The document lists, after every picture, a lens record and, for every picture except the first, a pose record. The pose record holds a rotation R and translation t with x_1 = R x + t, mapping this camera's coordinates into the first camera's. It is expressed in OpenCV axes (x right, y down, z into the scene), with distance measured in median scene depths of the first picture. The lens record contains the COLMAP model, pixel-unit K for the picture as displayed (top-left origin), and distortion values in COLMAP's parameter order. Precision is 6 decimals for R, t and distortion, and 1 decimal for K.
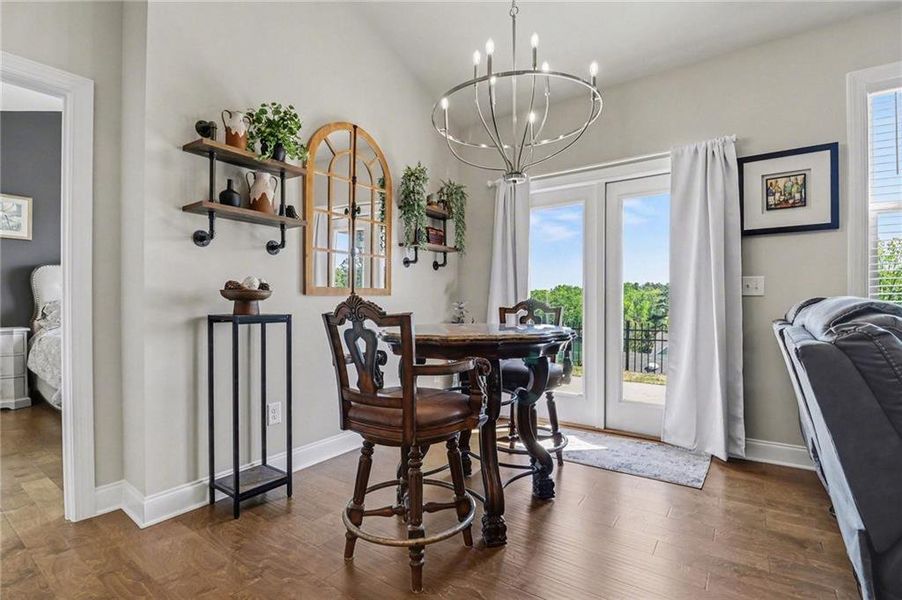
lens RADIAL K [[416.4, 0, 455.4], [0, 416.4, 306.2], [0, 0, 1]] dist [-0.010545, -0.006395]
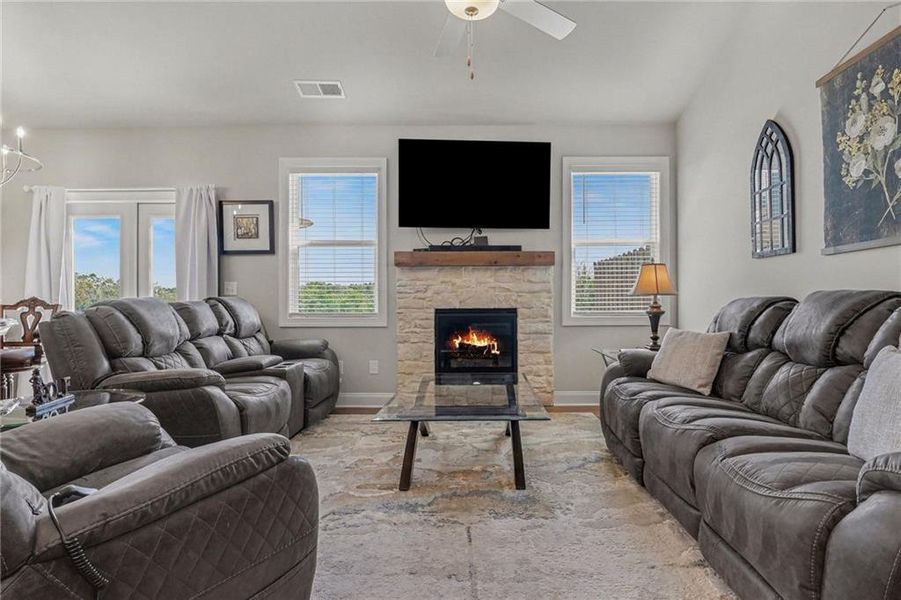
lens RADIAL K [[415.9, 0, 484.0], [0, 415.9, 299.0], [0, 0, 1]] dist [-0.010545, -0.006395]
pose [[0.811752, 0.001433, 0.584001, 0.598314], [0.006138, 0.999921, -0.010984, 0.008573], [-0.583971, 0.012501, 0.811679, -0.724643]]
